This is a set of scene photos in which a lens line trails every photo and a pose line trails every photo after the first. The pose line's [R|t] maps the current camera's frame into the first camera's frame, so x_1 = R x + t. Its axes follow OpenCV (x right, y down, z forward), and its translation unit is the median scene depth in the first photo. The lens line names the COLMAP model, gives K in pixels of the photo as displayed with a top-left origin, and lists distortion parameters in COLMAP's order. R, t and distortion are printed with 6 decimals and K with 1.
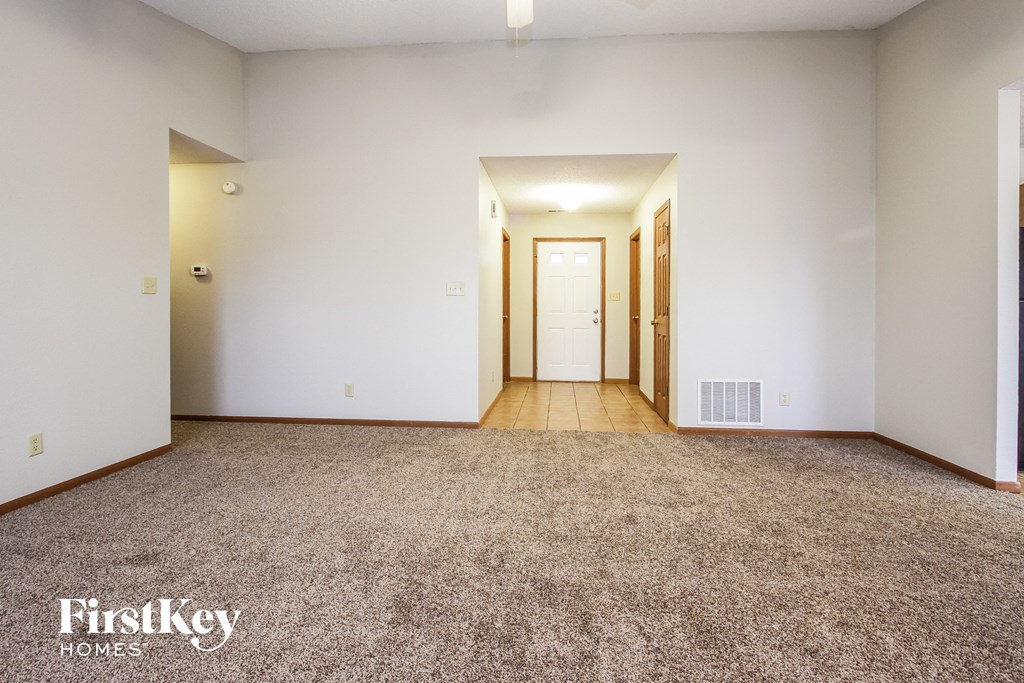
lens RADIAL K [[498.9, 0, 513.9], [0, 498.9, 301.8], [0, 0, 1]] dist [-0.006059, 0.000089]
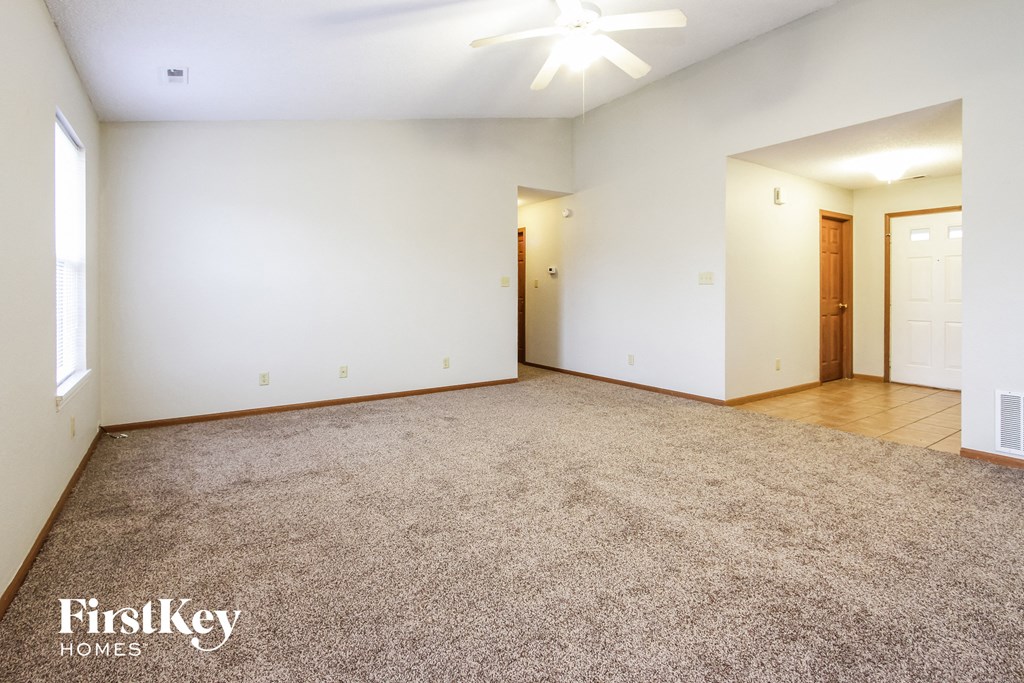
lens RADIAL K [[497.1, 0, 515.1], [0, 497.1, 290.1], [0, 0, 1]] dist [-0.009941, 0.000734]
pose [[0.632426, -0.006989, -0.774589, 0.461979], [0.007342, 0.999968, -0.003028, 0.000222], [0.774586, -0.003772, 0.632458, -0.033699]]
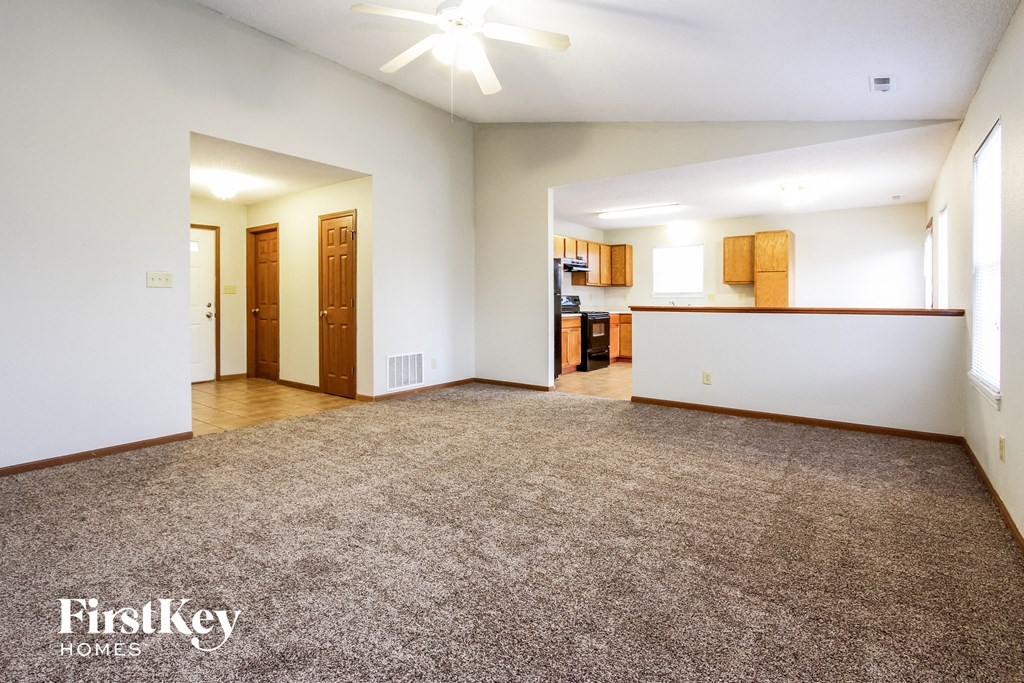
lens RADIAL K [[498.9, 0, 513.9], [0, 498.9, 301.8], [0, 0, 1]] dist [-0.006059, 0.000089]
pose [[0.522424, -0.007862, 0.852650, -0.521799], [-0.005197, 0.999910, 0.012404, -0.002161], [-0.852670, -0.010912, 0.522336, 0.052357]]
